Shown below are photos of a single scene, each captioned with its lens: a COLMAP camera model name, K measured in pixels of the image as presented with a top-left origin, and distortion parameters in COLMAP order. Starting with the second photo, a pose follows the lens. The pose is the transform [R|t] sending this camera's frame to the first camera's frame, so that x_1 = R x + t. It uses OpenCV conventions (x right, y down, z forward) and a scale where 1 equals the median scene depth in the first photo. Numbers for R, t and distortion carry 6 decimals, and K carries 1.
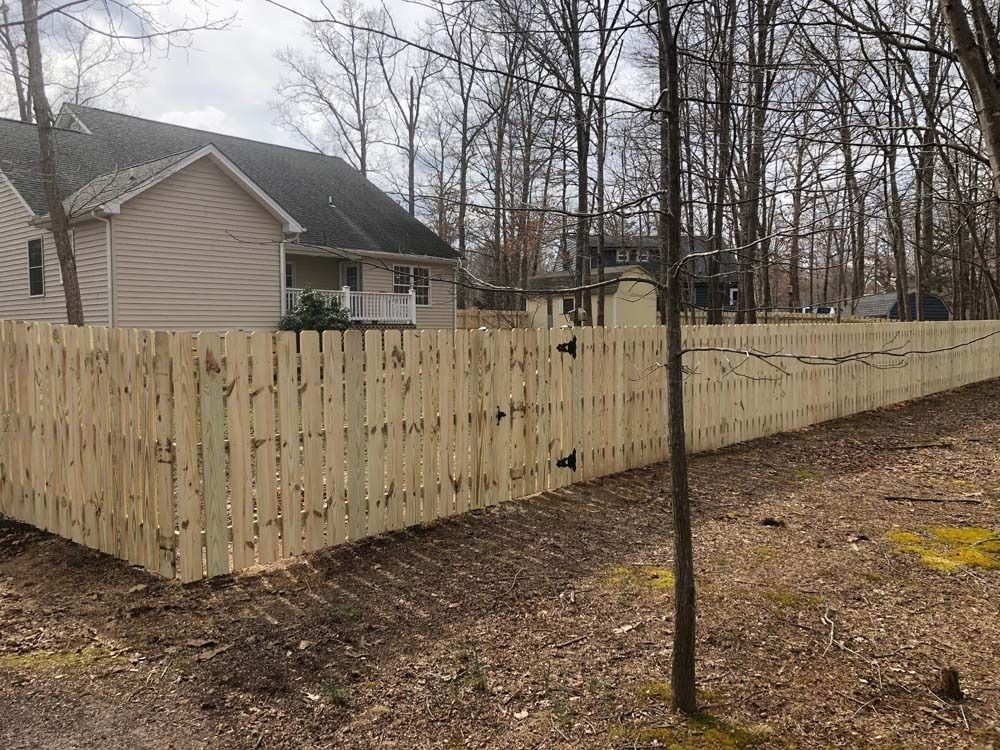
lens RADIAL K [[795.1, 0, 500.0], [0, 795.1, 375.0], [0, 0, 1]] dist [0.003341, -0.006469]
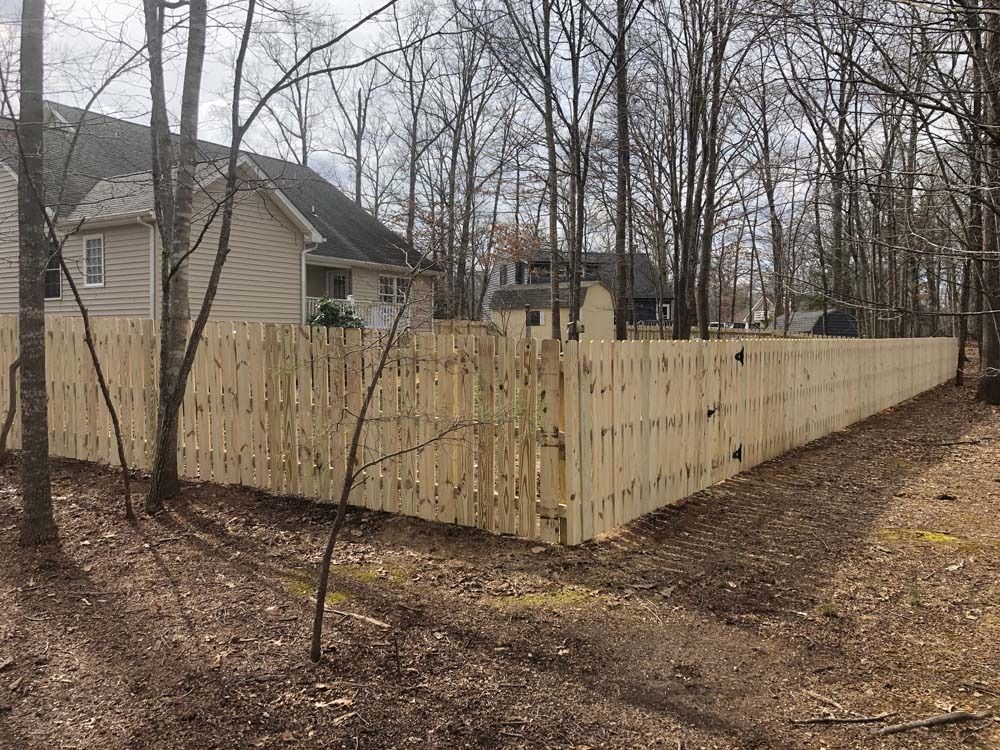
lens RADIAL K [[805.2, 0, 485.7], [0, 805.2, 354.5], [0, 0, 1]] dist [0.026744, -0.031114]
pose [[0.991791, 0.012114, 0.127293, -0.300062], [-0.007167, 0.999203, -0.039256, 0.008141], [-0.127668, 0.038021, 0.991088, -0.095439]]
